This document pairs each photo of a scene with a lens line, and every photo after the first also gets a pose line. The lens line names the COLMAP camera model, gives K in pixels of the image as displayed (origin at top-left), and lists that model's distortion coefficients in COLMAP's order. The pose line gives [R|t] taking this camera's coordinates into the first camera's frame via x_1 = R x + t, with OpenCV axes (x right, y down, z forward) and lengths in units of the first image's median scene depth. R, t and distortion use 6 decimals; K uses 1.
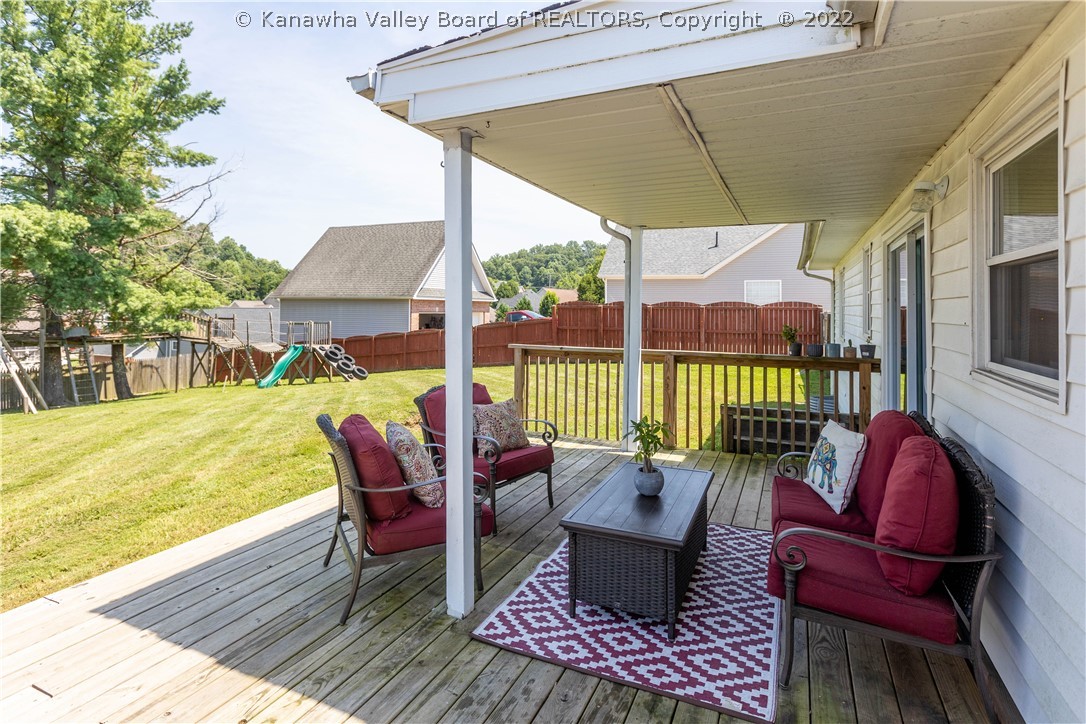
lens RADIAL K [[568.2, 0, 543.8], [0, 568.2, 310.2], [0, 0, 1]] dist [-0.002377, -0.000521]
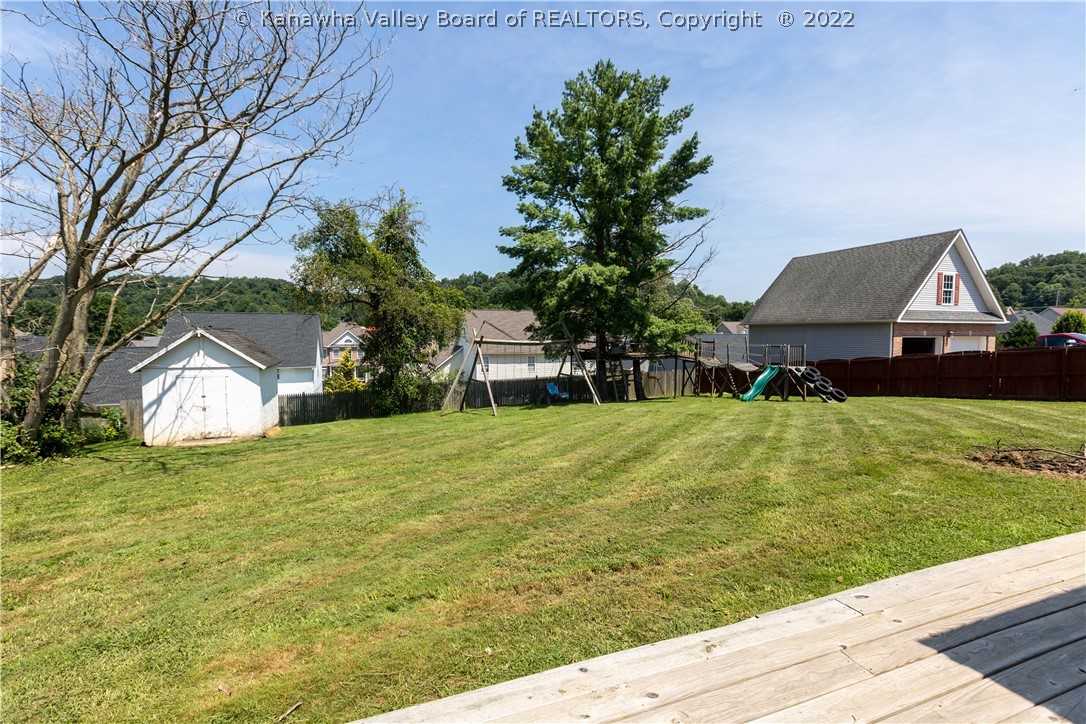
lens RADIAL K [[486.6, 0, 543.0], [0, 486.6, 362.0], [0, 0, 1]] dist [0.000740, -0.000015]
pose [[0.706944, 0.032686, -0.706514, -0.185767], [0.003536, 0.998756, 0.049744, 0.011566], [0.707261, -0.037665, 0.705948, 0.008477]]
